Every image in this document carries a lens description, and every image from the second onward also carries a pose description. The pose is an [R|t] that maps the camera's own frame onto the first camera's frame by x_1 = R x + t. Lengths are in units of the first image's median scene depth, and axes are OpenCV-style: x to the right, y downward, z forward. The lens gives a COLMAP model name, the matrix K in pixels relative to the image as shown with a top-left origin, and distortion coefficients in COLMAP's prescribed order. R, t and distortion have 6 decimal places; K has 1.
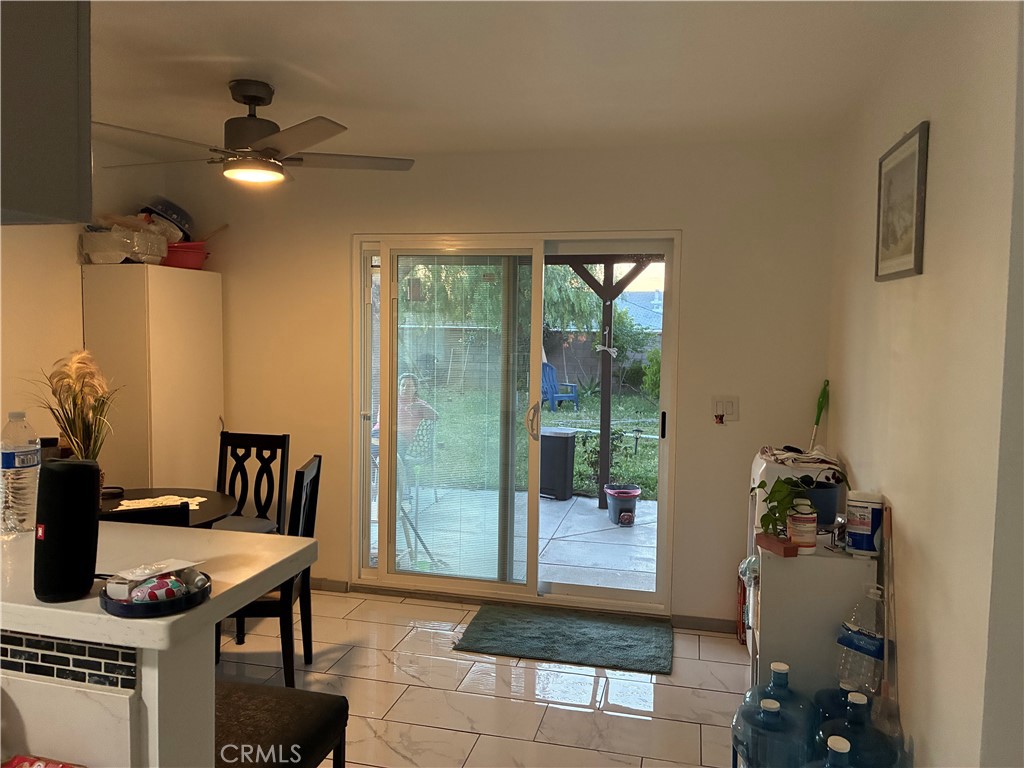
lens RADIAL K [[777.4, 0, 505.7], [0, 777.4, 384.4], [0, 0, 1]] dist [0.031934, -0.065314]
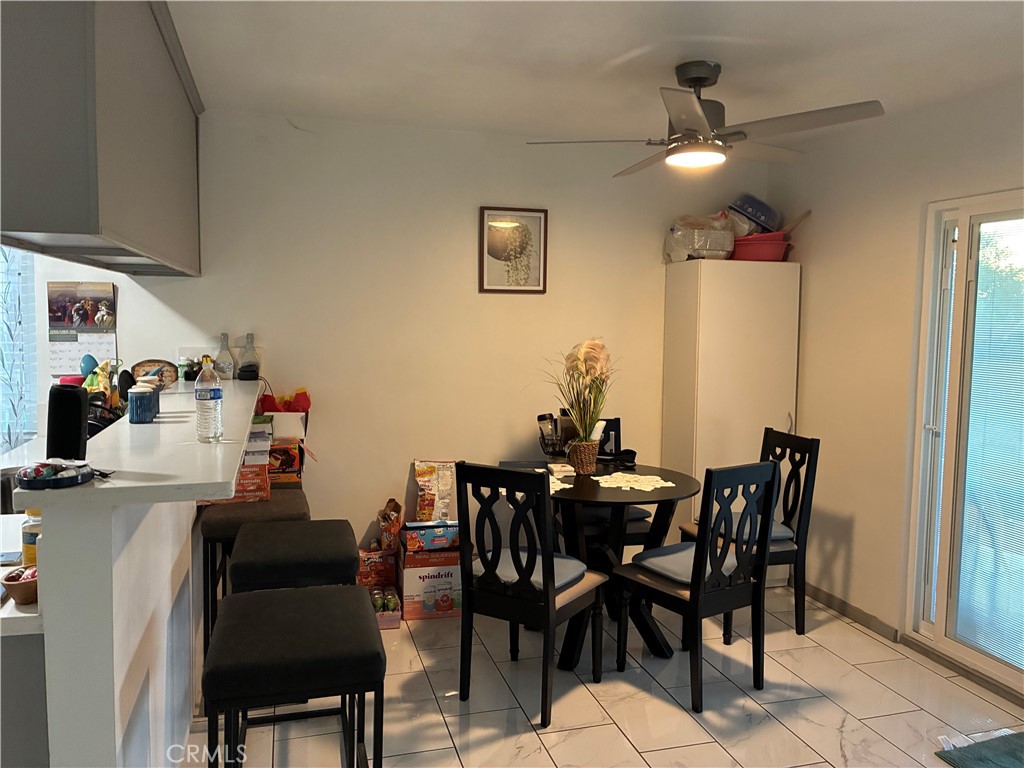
lens RADIAL K [[777.4, 0, 504.5], [0, 777.4, 377.9], [0, 0, 1]] dist [0.031934, -0.065314]
pose [[0.484981, 0.063056, -0.872248, 0.334900], [-0.071796, 0.996901, 0.032148, -0.008904], [0.871572, 0.047032, 0.488005, 0.256915]]
